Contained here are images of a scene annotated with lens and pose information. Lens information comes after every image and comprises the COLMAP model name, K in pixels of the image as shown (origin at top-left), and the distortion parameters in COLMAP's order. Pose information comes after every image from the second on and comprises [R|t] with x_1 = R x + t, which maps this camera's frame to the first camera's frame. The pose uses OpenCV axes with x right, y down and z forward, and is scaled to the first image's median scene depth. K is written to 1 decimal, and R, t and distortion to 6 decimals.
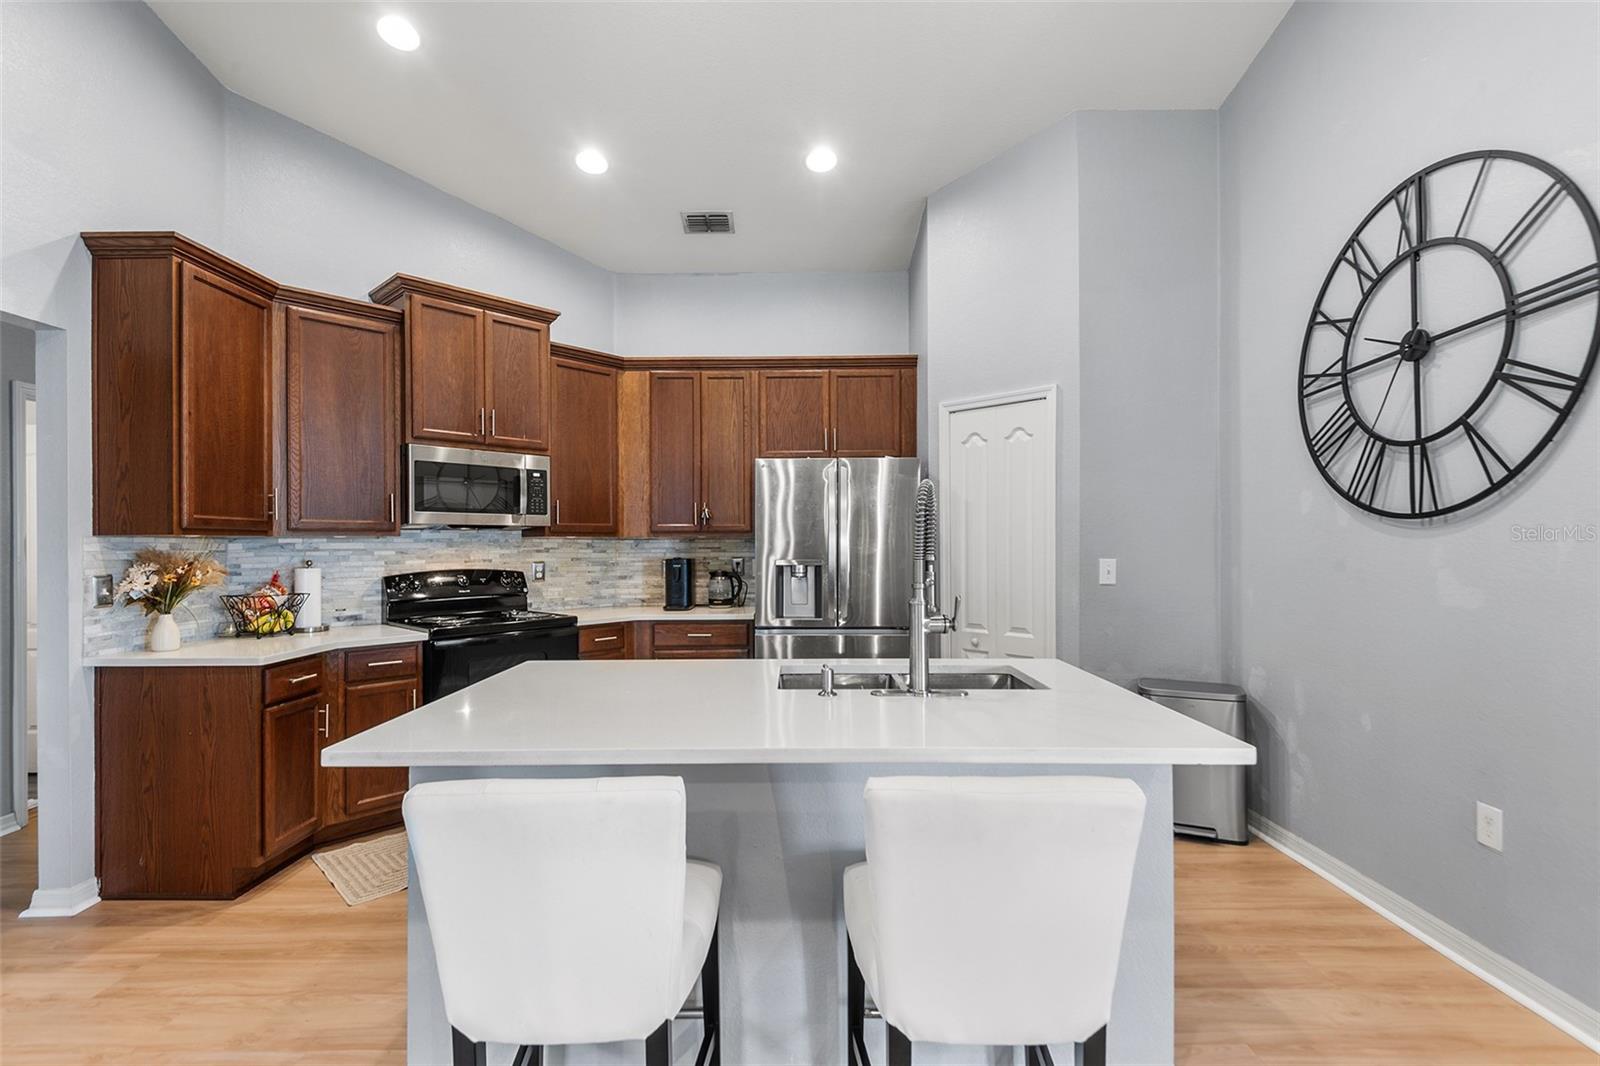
lens RADIAL K [[734.6, 0, 793.6], [0, 734.6, 540.6], [0, 0, 1]] dist [0.030350, -0.020639]
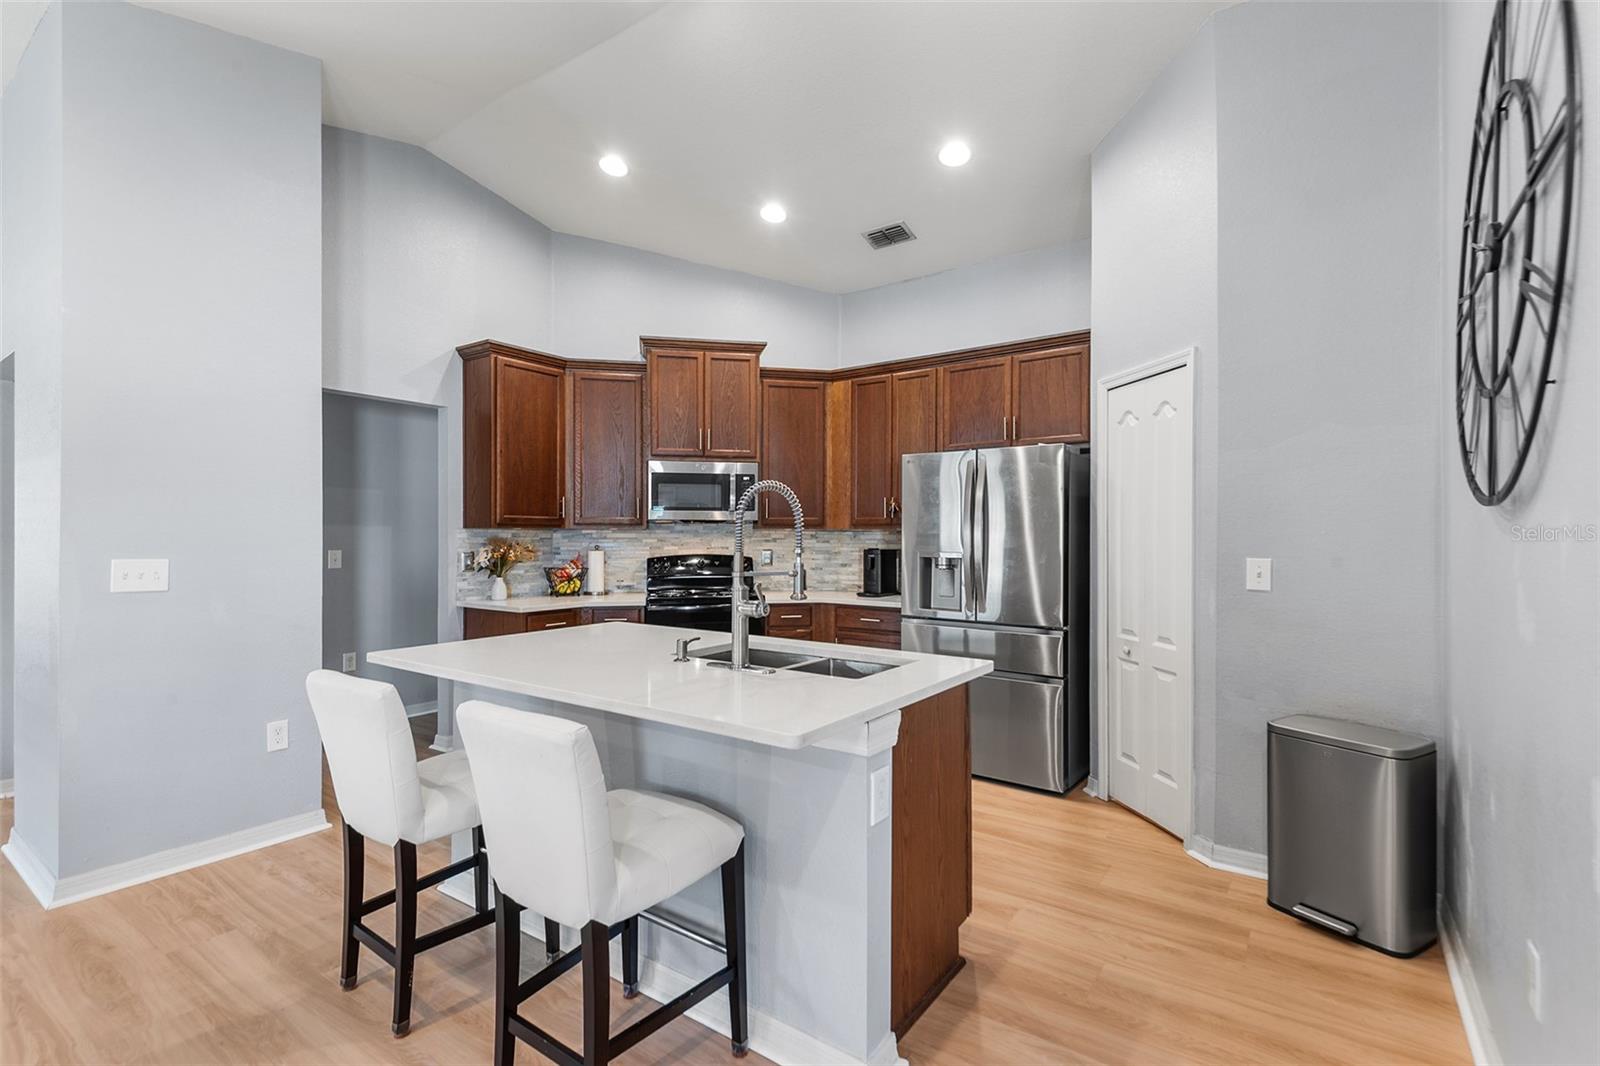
lens RADIAL K [[734.6, 0, 789.5], [0, 734.6, 532.0], [0, 0, 1]] dist [0.030350, -0.020639]
pose [[0.812673, 0.004219, -0.582705, 0.514868], [-0.003912, 0.999991, 0.001784, -0.003292], [0.582707, 0.000829, 0.812682, 0.063818]]
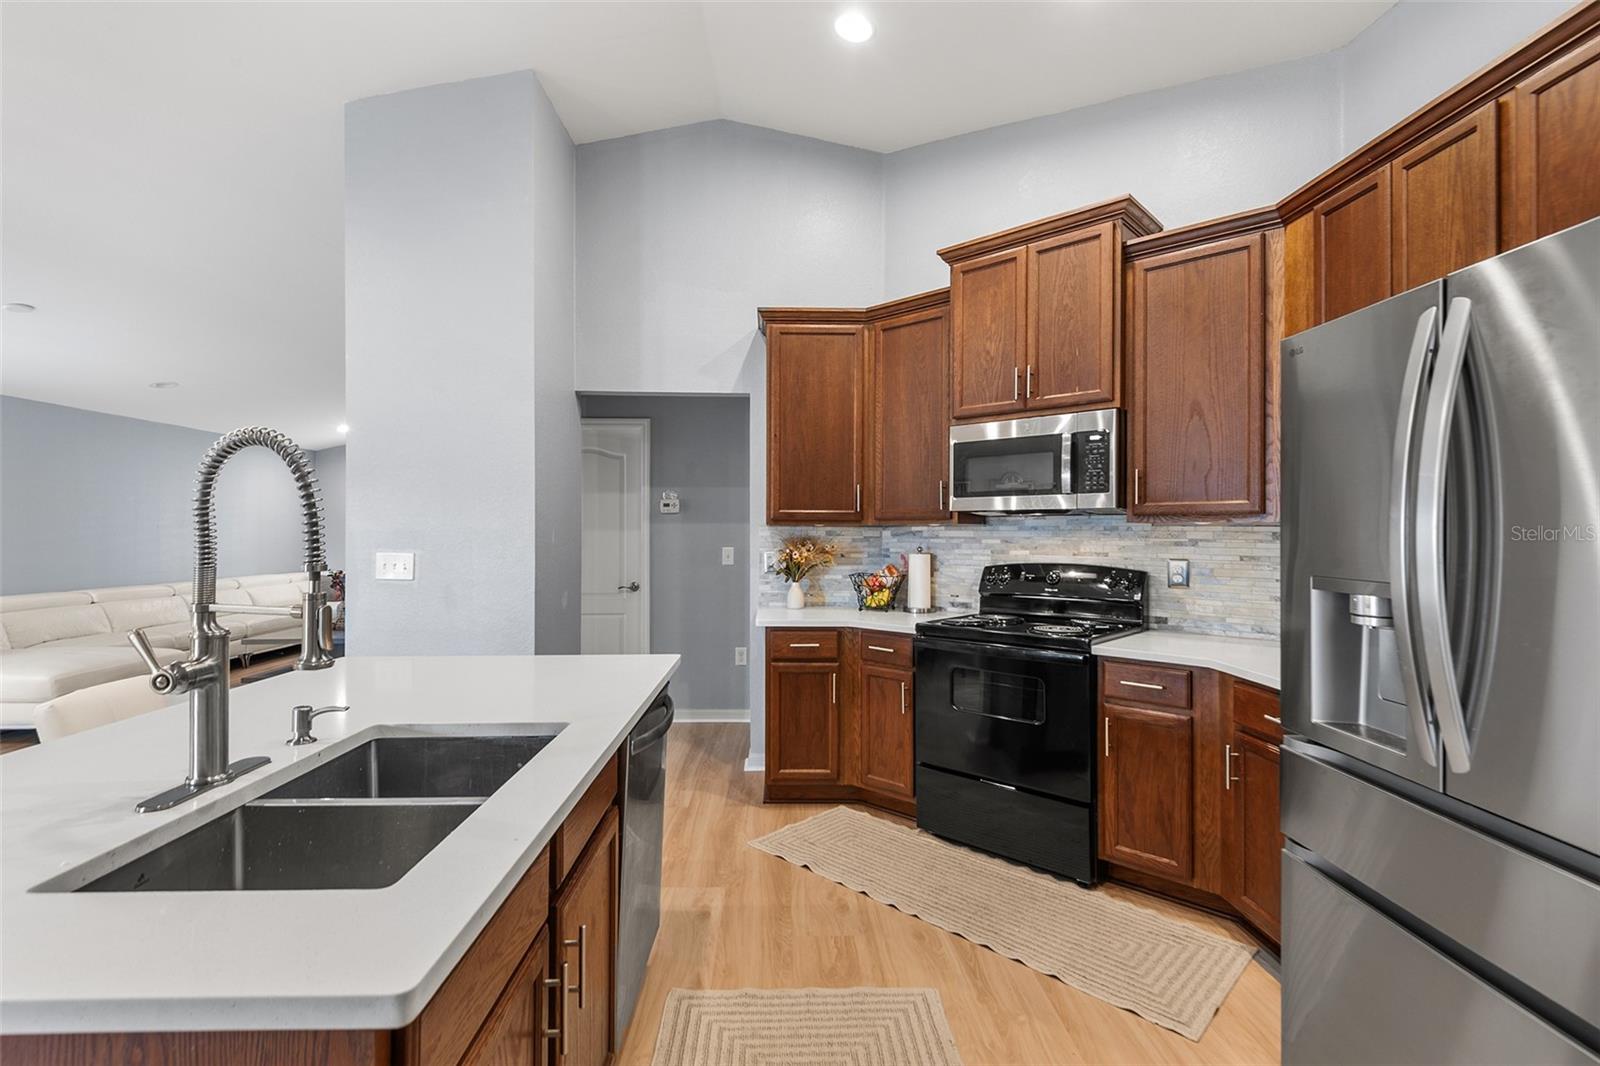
lens RADIAL K [[734.6, 0, 793.2], [0, 734.6, 531.3], [0, 0, 1]] dist [0.030350, -0.020639]
pose [[0.029054, 0.007249, -0.999552, 0.449826], [0.002916, 0.999969, 0.007337, -0.004938], [0.999574, -0.003128, 0.029032, 0.837731]]
